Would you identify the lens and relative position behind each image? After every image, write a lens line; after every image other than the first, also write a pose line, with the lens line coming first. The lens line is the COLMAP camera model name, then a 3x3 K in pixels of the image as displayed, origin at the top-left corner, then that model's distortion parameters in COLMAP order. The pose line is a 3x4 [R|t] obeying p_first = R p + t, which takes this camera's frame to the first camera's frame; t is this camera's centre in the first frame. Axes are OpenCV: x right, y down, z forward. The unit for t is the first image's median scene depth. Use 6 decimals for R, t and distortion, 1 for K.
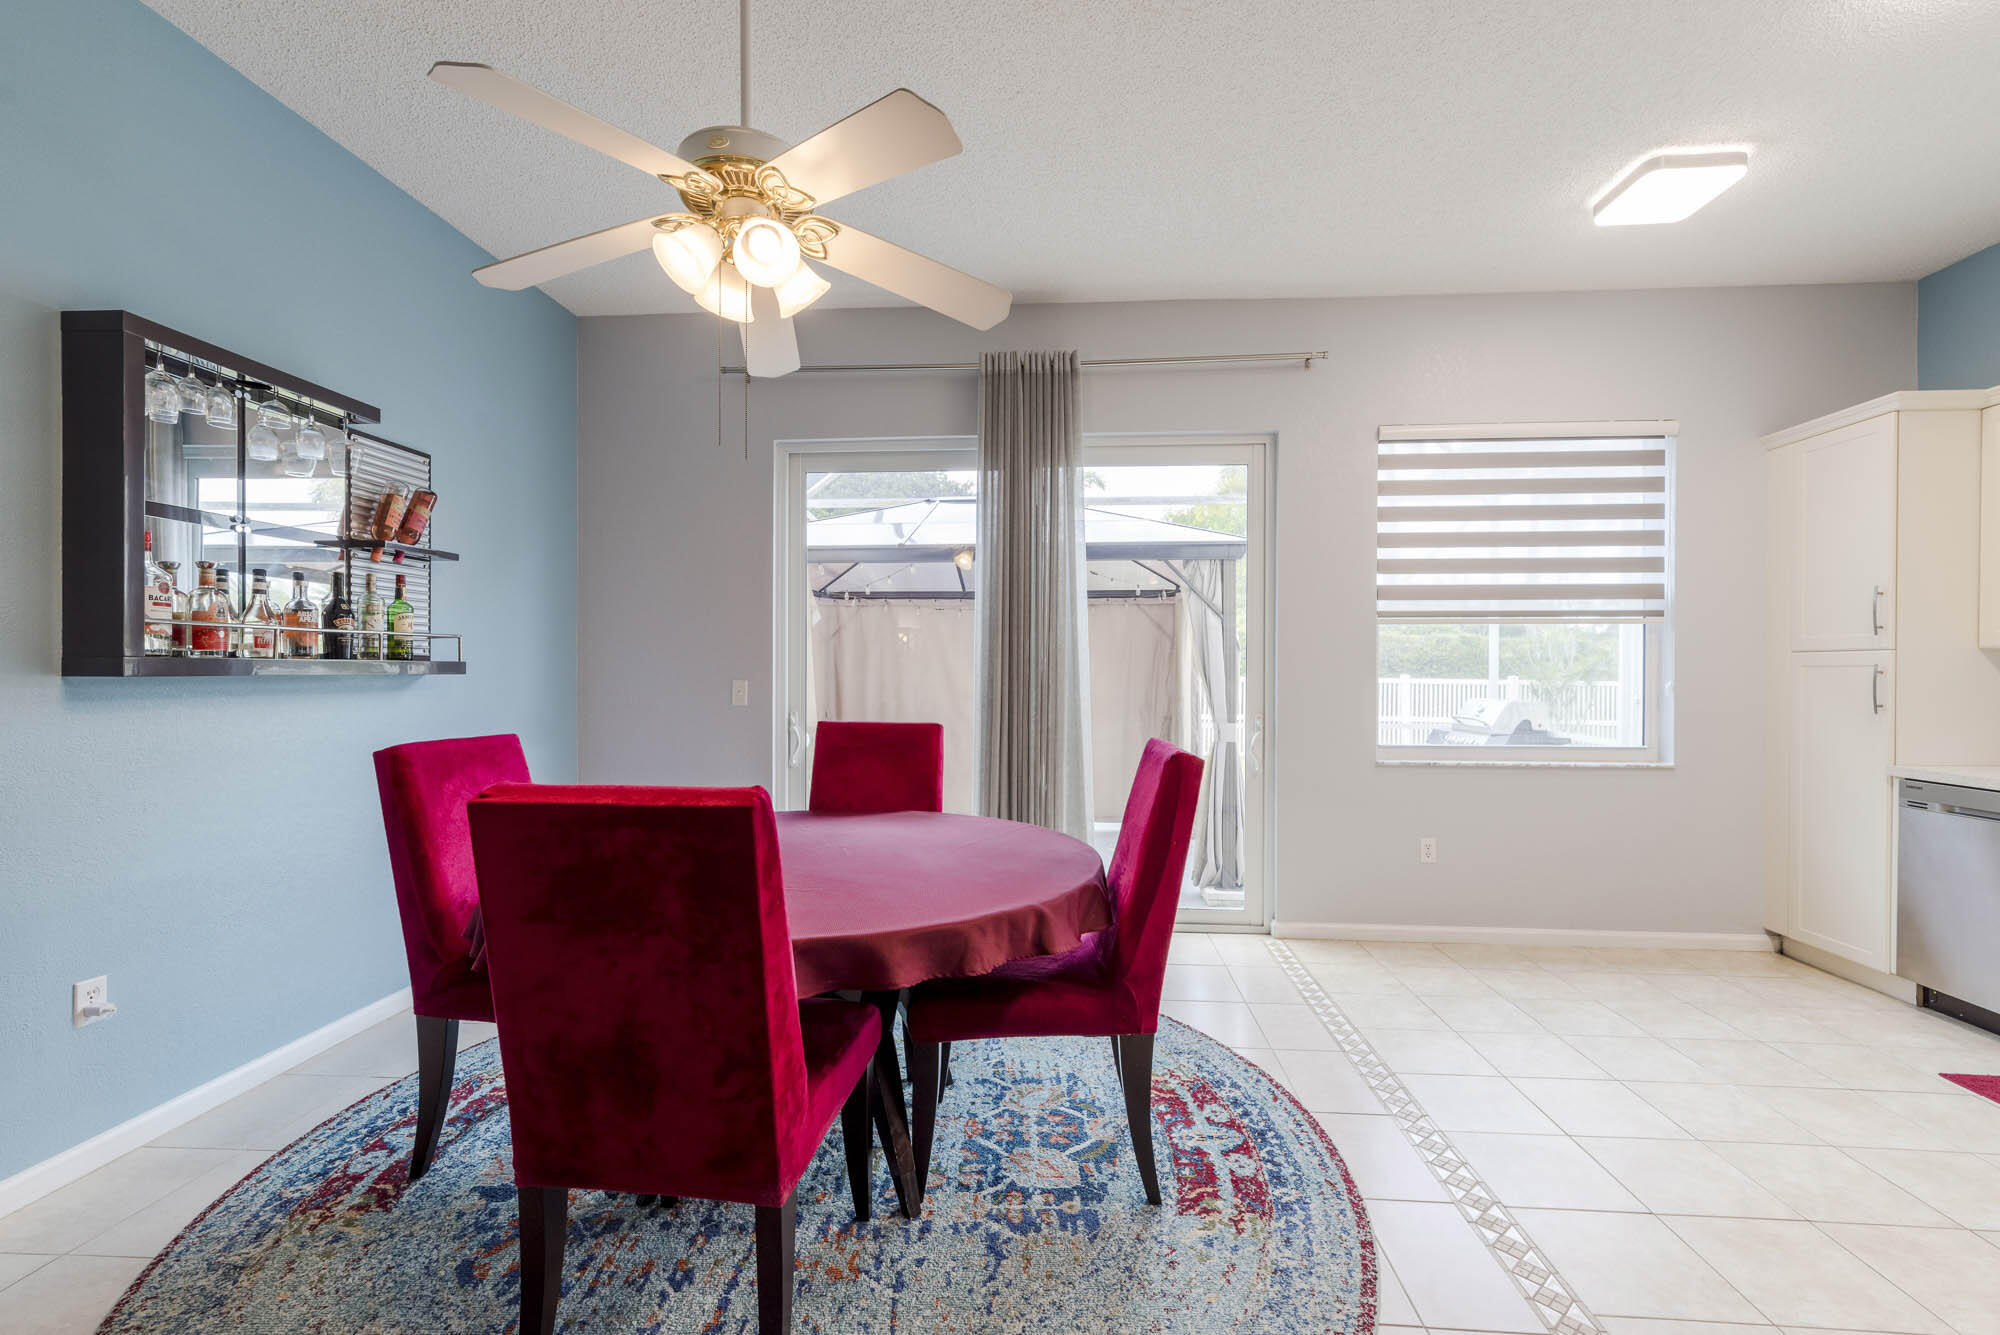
lens RADIAL K [[854.2, 0, 1003.3], [0, 854.2, 676.2], [0, 0, 1]] dist [-0.000524, 0.000084]
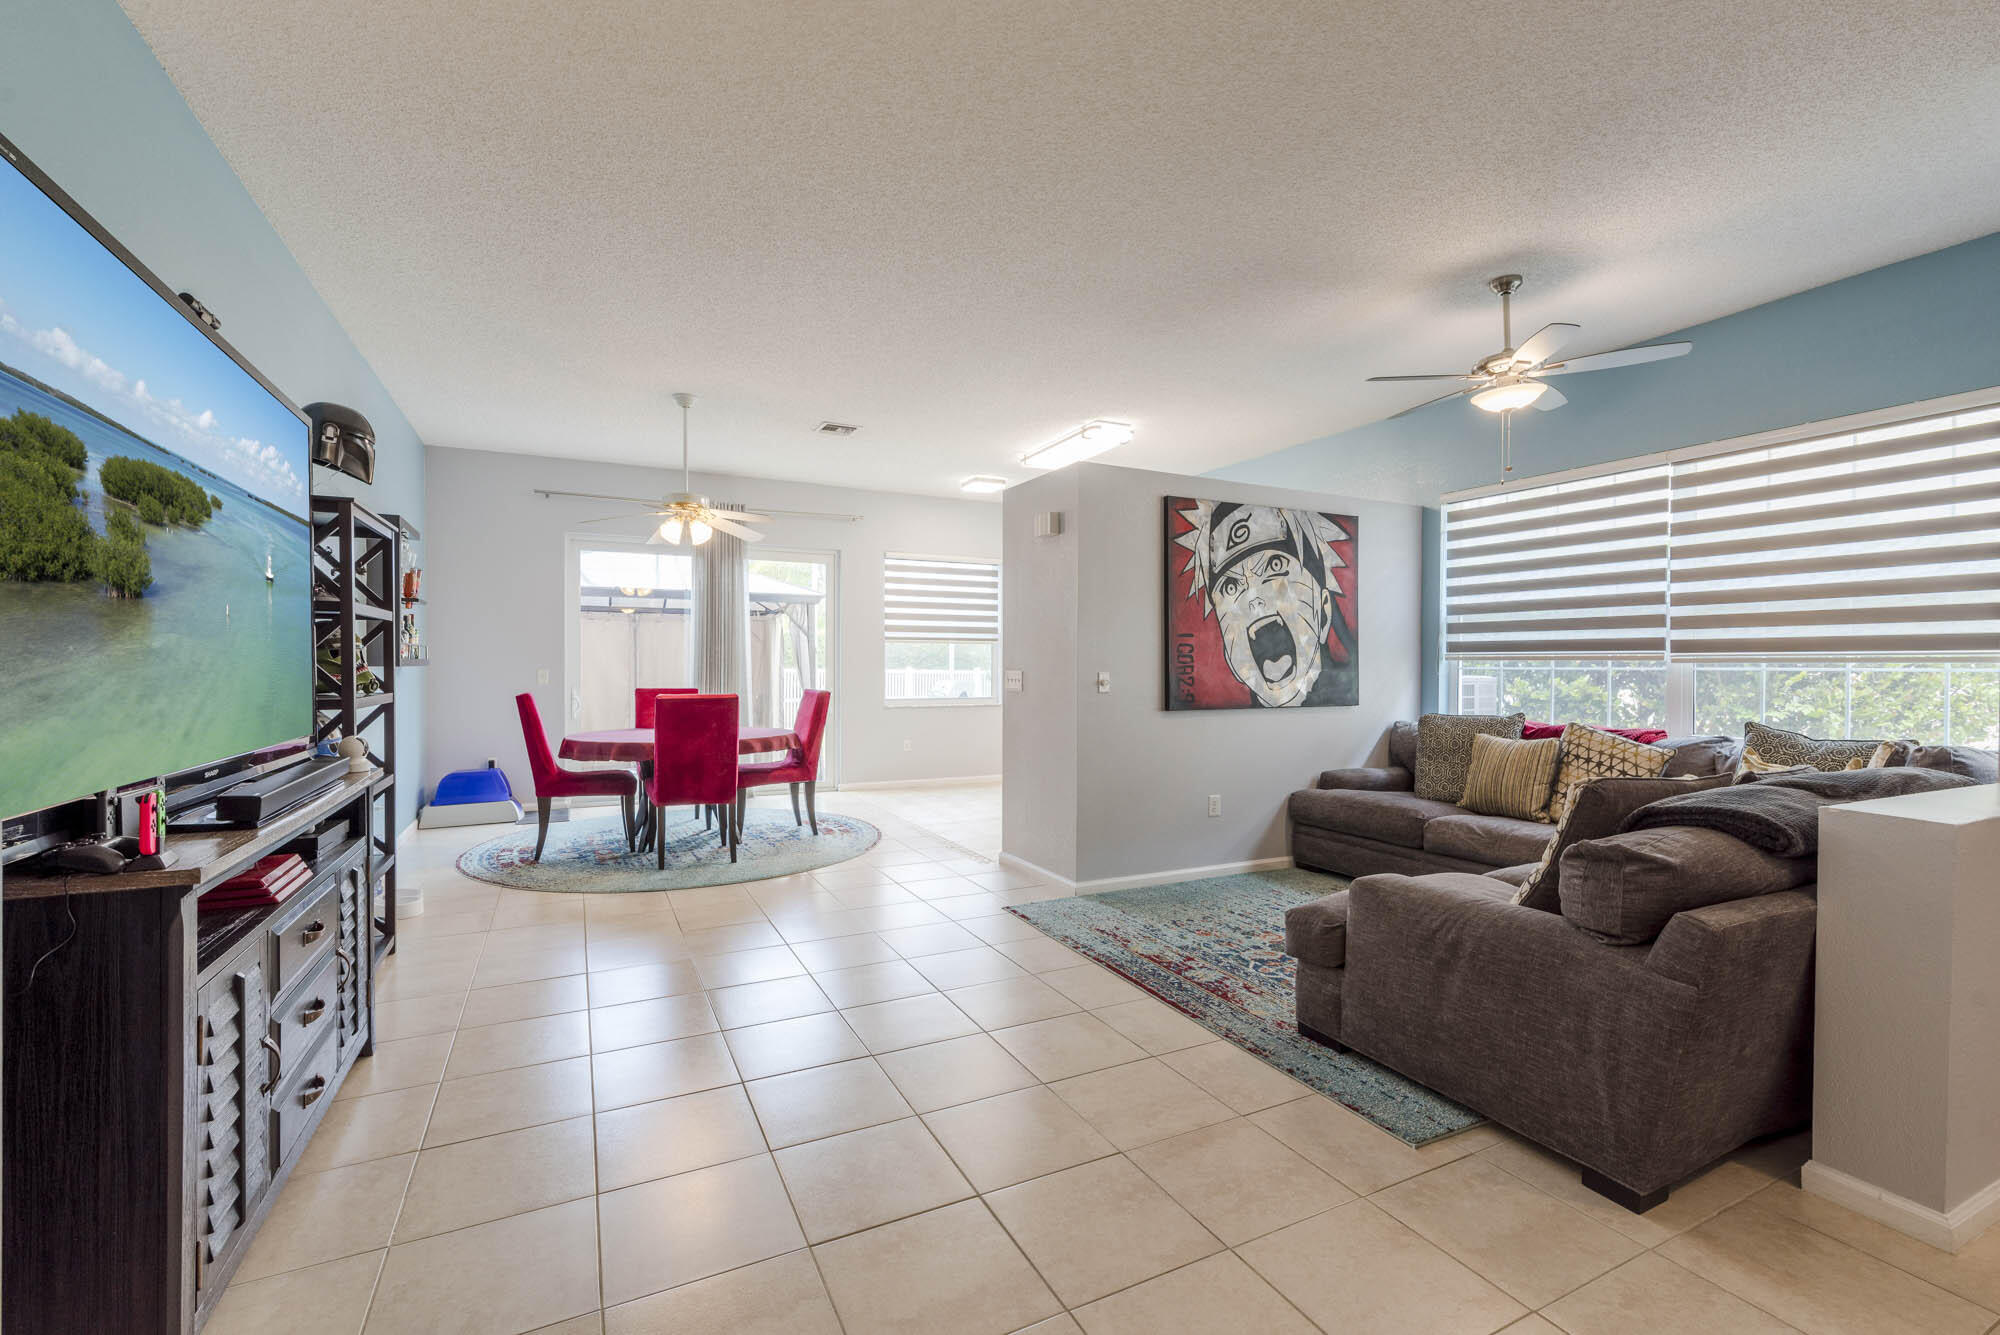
lens RADIAL K [[854.2, 0, 980.9], [0, 854.2, 670.0], [0, 0, 1]] dist [-0.000524, 0.000084]
pose [[0.868087, 0.002404, 0.496406, -0.572086], [-0.000779, 0.999994, -0.003481, 0.022765], [-0.496412, 0.002635, 0.868083, -1.343680]]
